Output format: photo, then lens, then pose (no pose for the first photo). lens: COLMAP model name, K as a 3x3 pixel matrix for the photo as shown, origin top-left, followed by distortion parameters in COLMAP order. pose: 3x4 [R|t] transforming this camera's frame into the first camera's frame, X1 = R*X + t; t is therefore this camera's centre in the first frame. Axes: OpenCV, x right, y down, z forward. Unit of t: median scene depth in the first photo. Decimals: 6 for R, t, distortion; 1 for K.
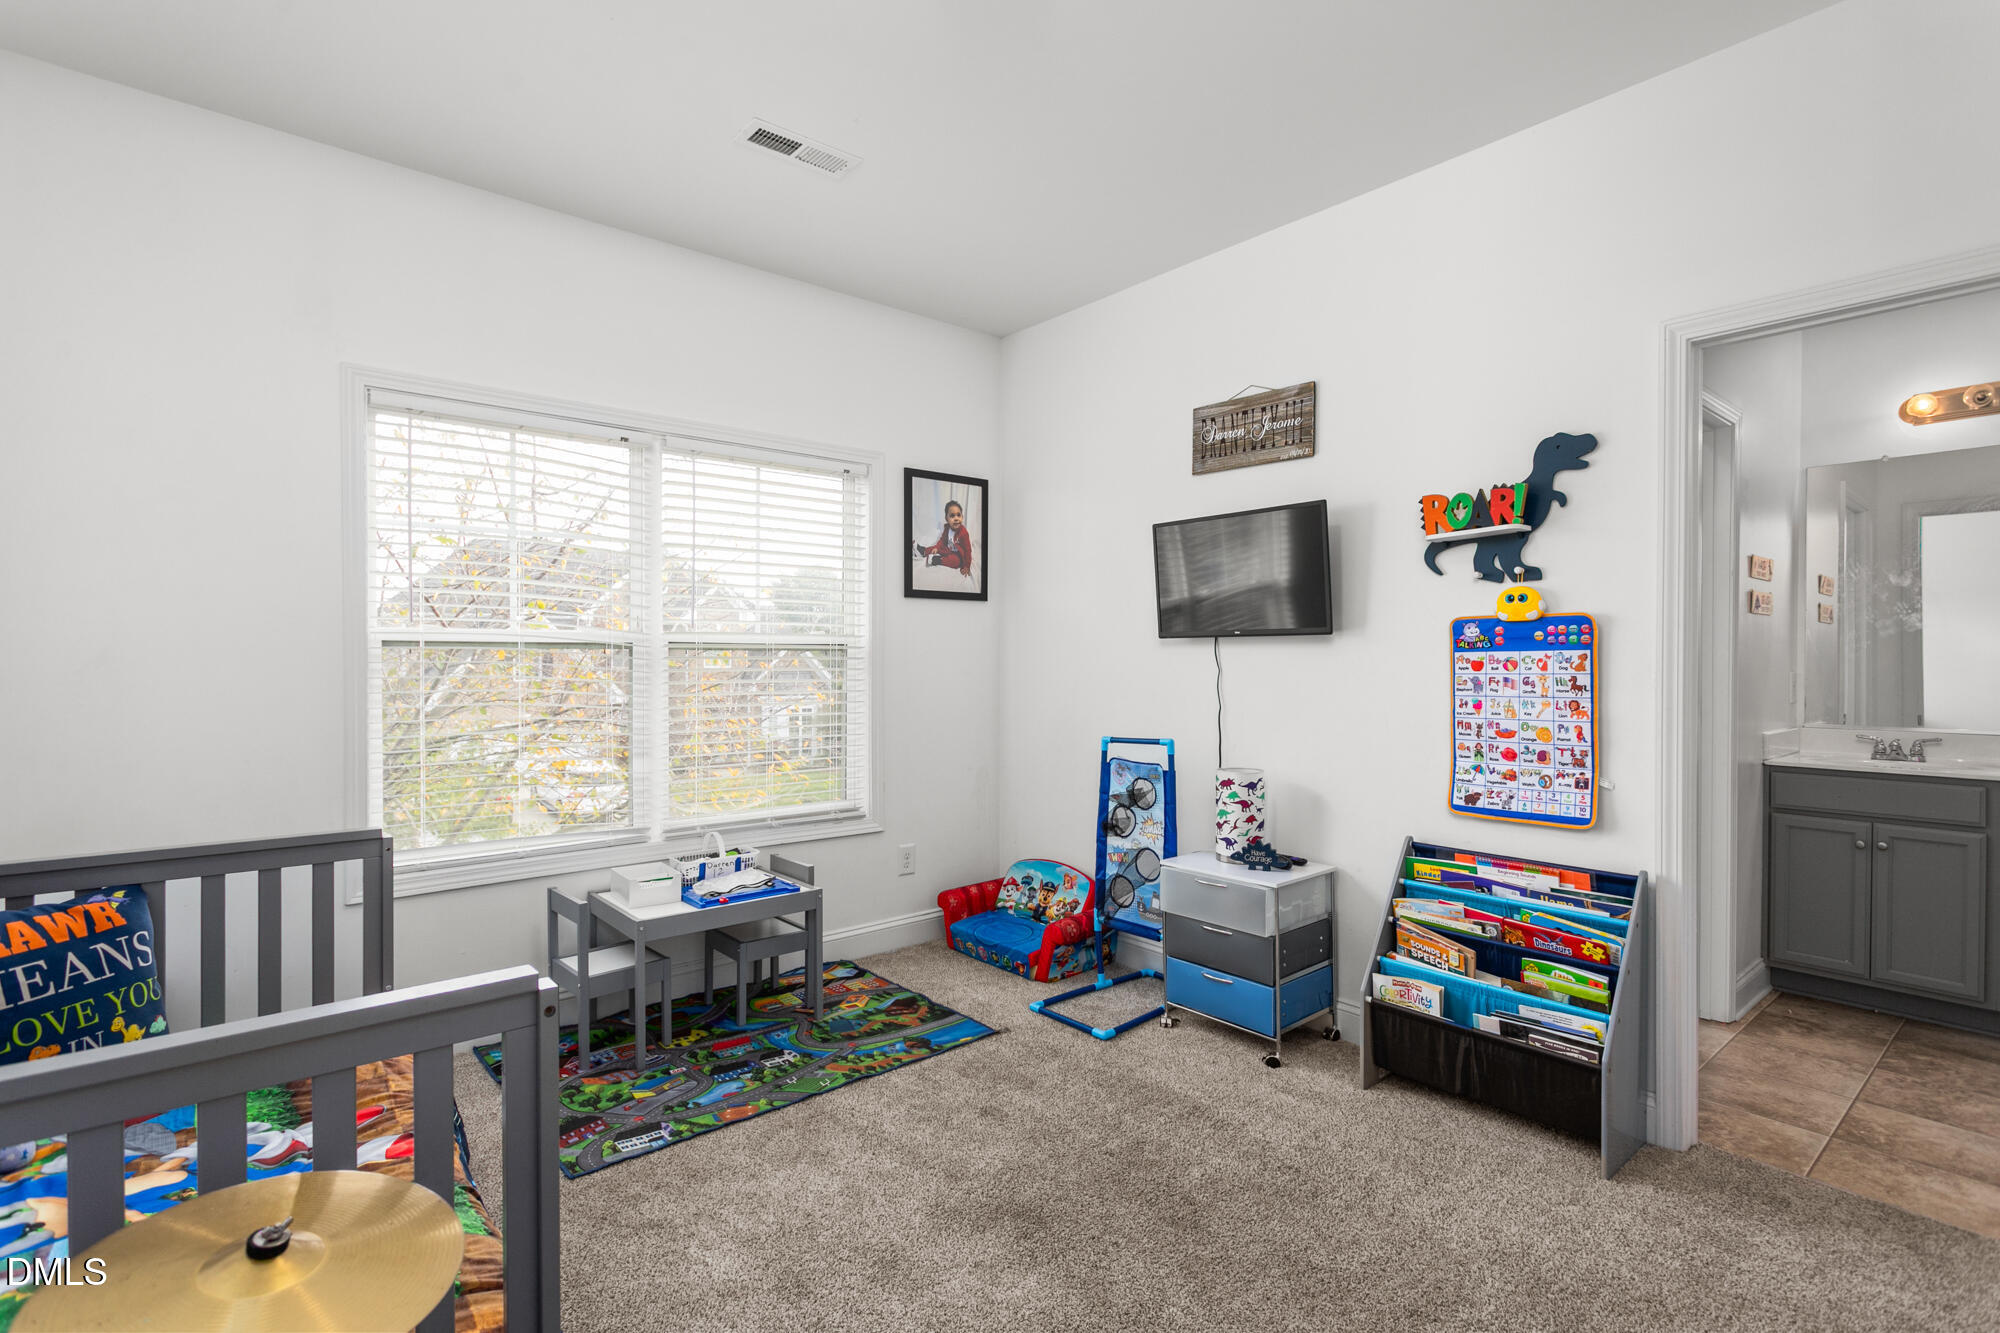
lens RADIAL K [[960.6, 0, 991.0], [0, 960.6, 666.7], [0, 0, 1]] dist [-0.003607, -0.000835]
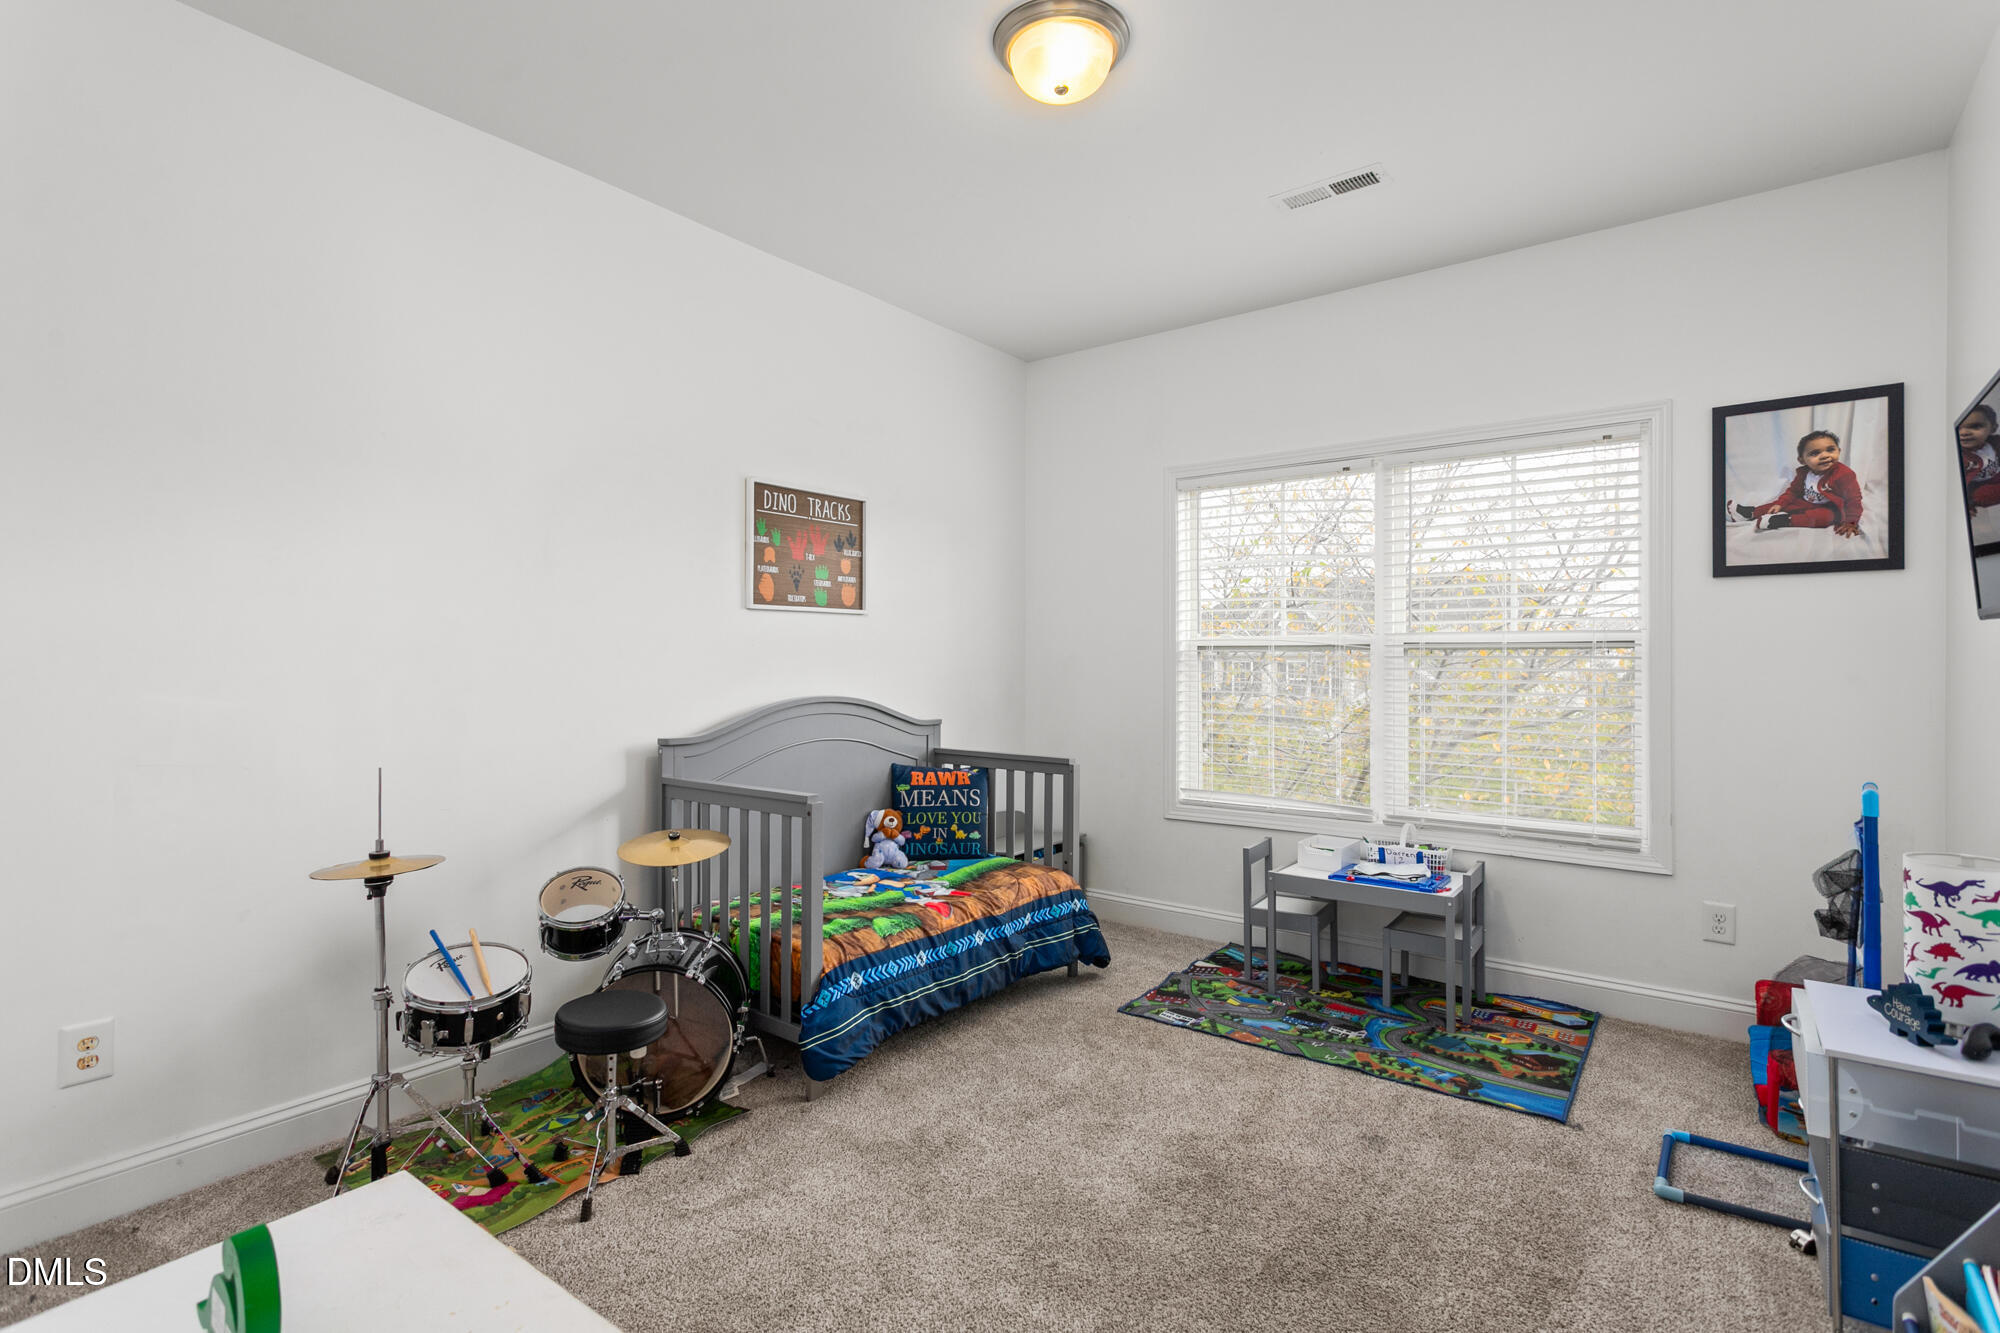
lens RADIAL K [[960.6, 0, 985.6], [0, 960.6, 659.9], [0, 0, 1]] dist [-0.003607, -0.000835]
pose [[0.197980, -0.001282, -0.980205, 0.693161], [-0.009513, 0.999950, -0.003229, 0.001454], [0.980160, 0.009964, 0.197958, 0.361699]]
